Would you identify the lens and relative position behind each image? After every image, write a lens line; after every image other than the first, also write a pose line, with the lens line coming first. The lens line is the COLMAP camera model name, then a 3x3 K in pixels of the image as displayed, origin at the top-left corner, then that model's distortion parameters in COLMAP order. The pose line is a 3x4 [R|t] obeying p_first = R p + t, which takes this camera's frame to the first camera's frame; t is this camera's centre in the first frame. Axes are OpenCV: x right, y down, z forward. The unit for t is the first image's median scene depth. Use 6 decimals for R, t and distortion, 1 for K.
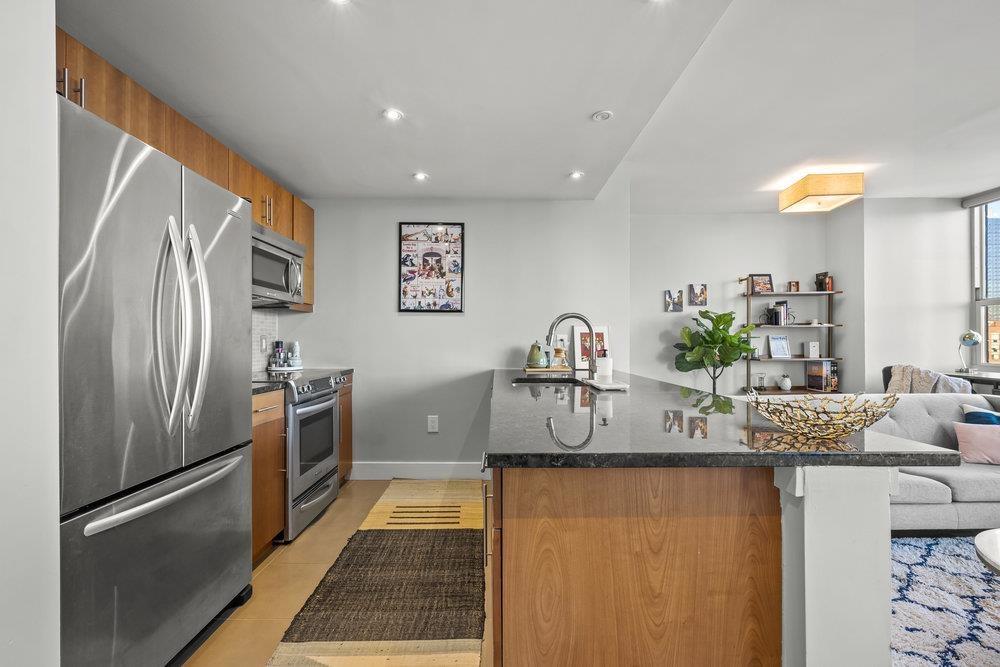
lens RADIAL K [[439.8, 0, 505.7], [0, 439.8, 339.7], [0, 0, 1]] dist [0.009309, 0.001388]
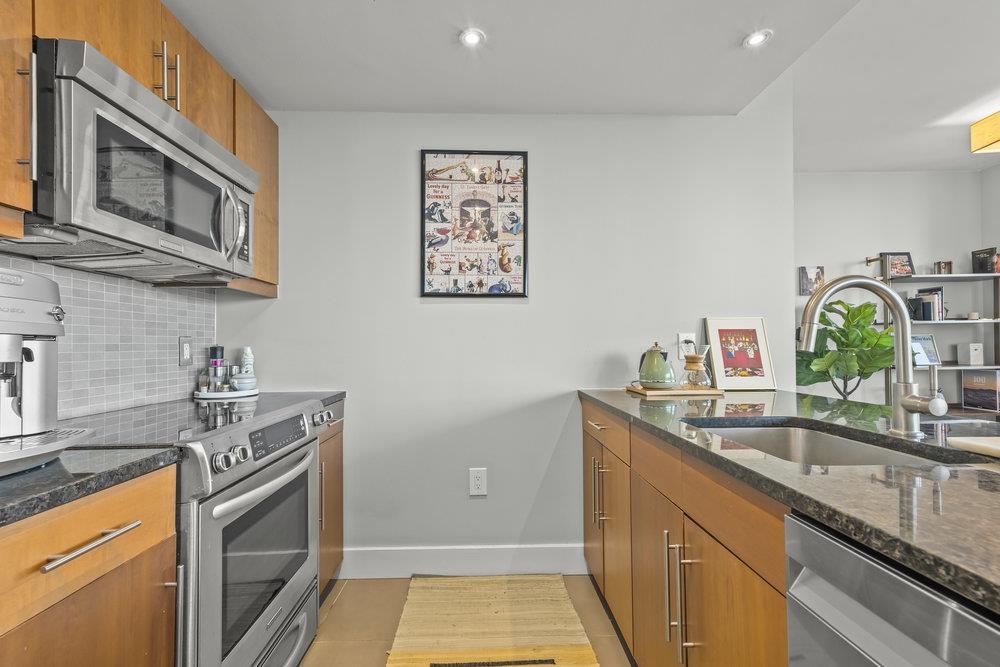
lens RADIAL K [[439.8, 0, 502.9], [0, 439.8, 336.7], [0, 0, 1]] dist [0.009309, 0.001388]
pose [[0.999855, -0.005957, 0.015934, -0.139844], [0.006245, 0.999817, -0.018090, 0.003278], [-0.015823, 0.018187, 0.999709, 0.392503]]
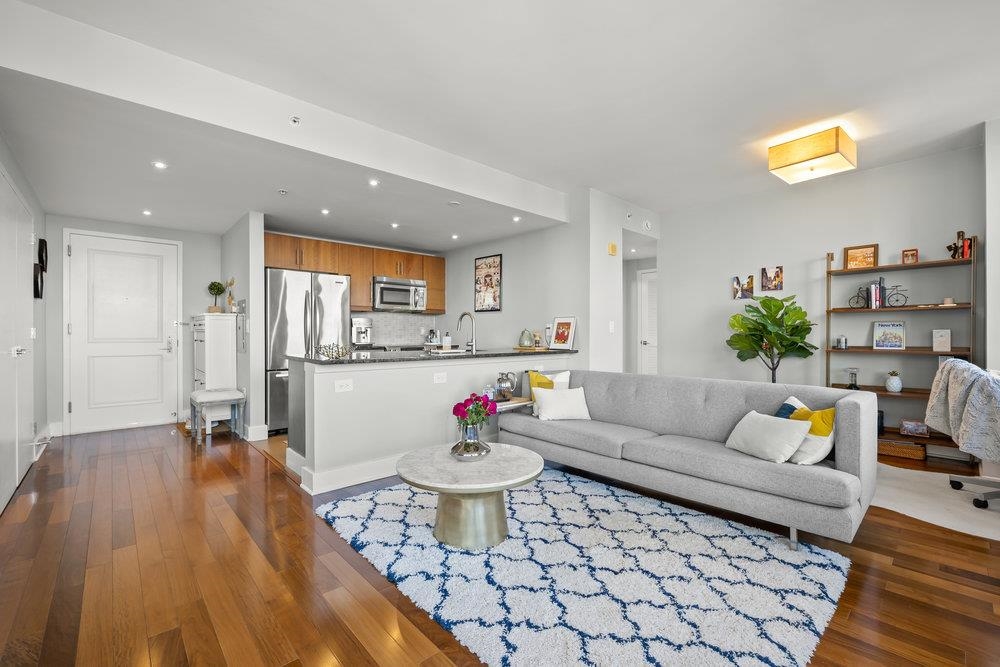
lens RADIAL K [[439.8, 0, 515.5], [0, 439.8, 334.2], [0, 0, 1]] dist [0.009309, 0.001388]
pose [[0.668715, 0.006374, -0.743491, 1.110667], [0.001065, 0.999954, 0.009531, 0.006622], [0.743518, -0.007165, 0.668678, -0.014172]]
